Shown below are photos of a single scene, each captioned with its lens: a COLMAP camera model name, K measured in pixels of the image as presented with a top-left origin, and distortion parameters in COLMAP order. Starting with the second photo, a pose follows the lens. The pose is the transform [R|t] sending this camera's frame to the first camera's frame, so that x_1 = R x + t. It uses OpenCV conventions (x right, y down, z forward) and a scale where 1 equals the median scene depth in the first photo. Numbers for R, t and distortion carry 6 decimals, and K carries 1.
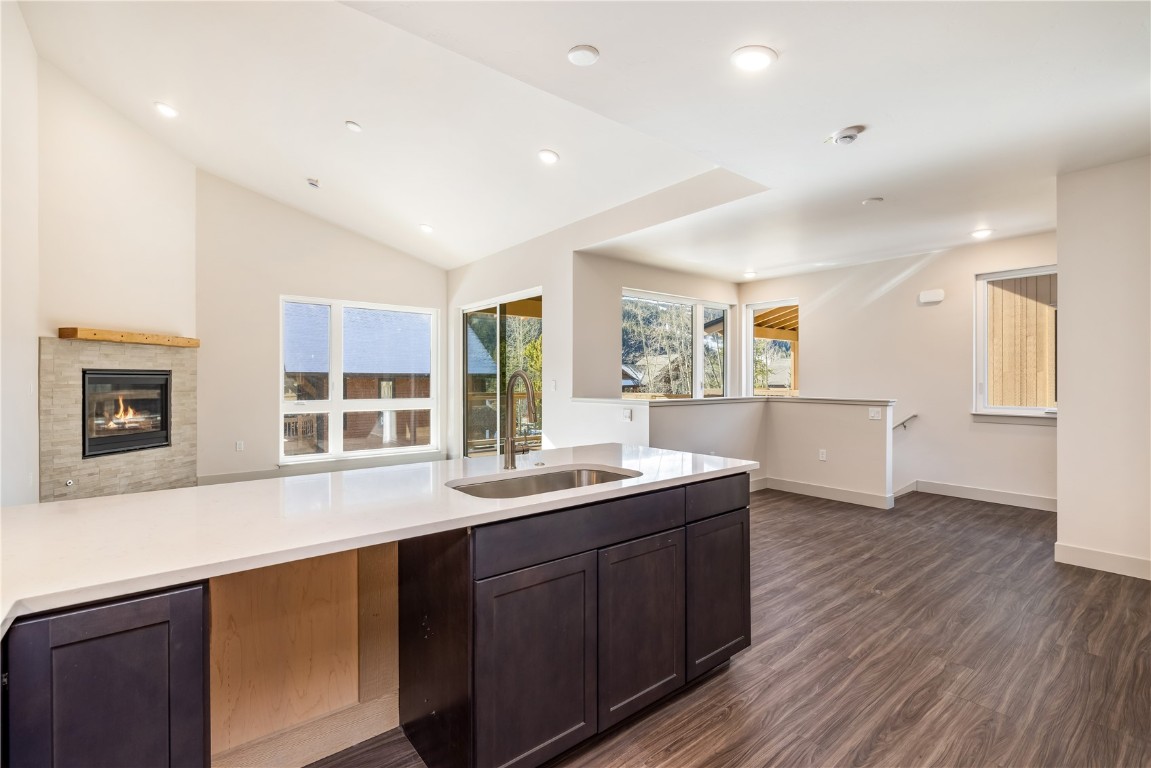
lens RADIAL K [[513.8, 0, 573.3], [0, 513.8, 382.5], [0, 0, 1]] dist [-0.001048, 0.000500]
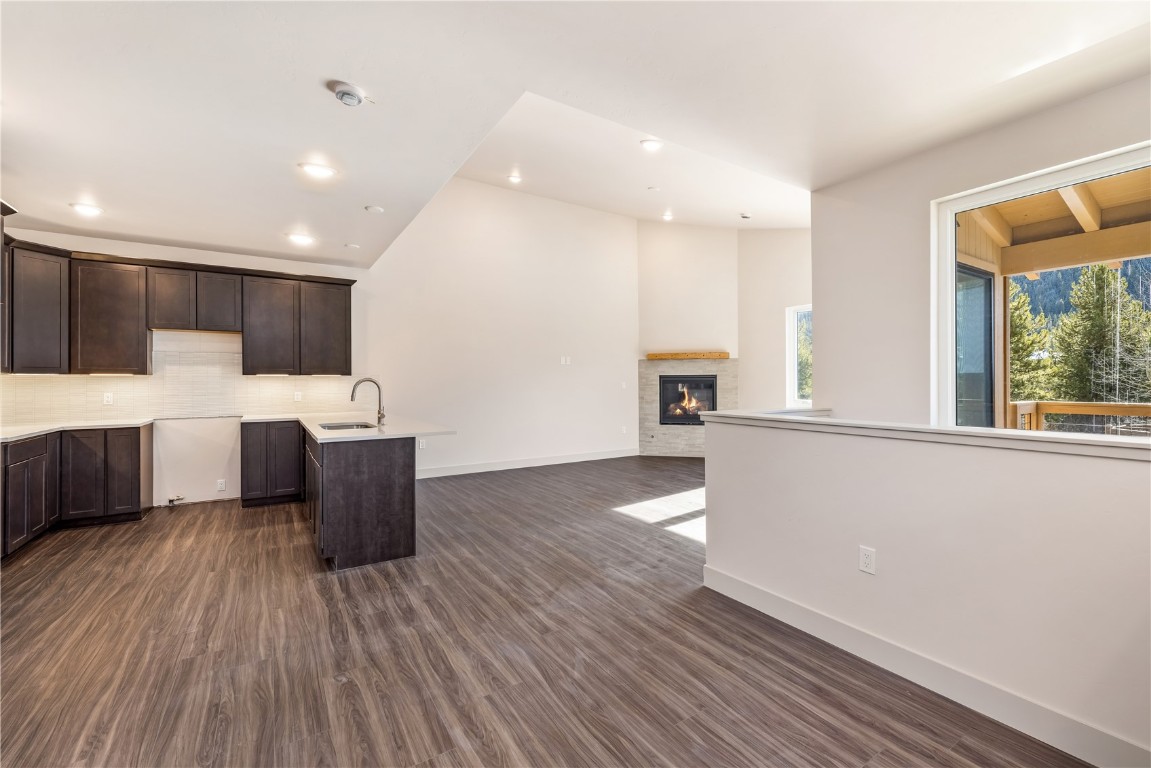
lens RADIAL K [[481.3, 0, 575.2], [0, 481.3, 380.1], [0, 0, 1]] dist [0.000437, -0.000233]
pose [[-0.107971, -0.003608, -0.994147, 0.803880], [-0.001810, 0.999992, -0.003432, -0.003211], [0.994152, 0.001429, -0.107977, 0.914912]]
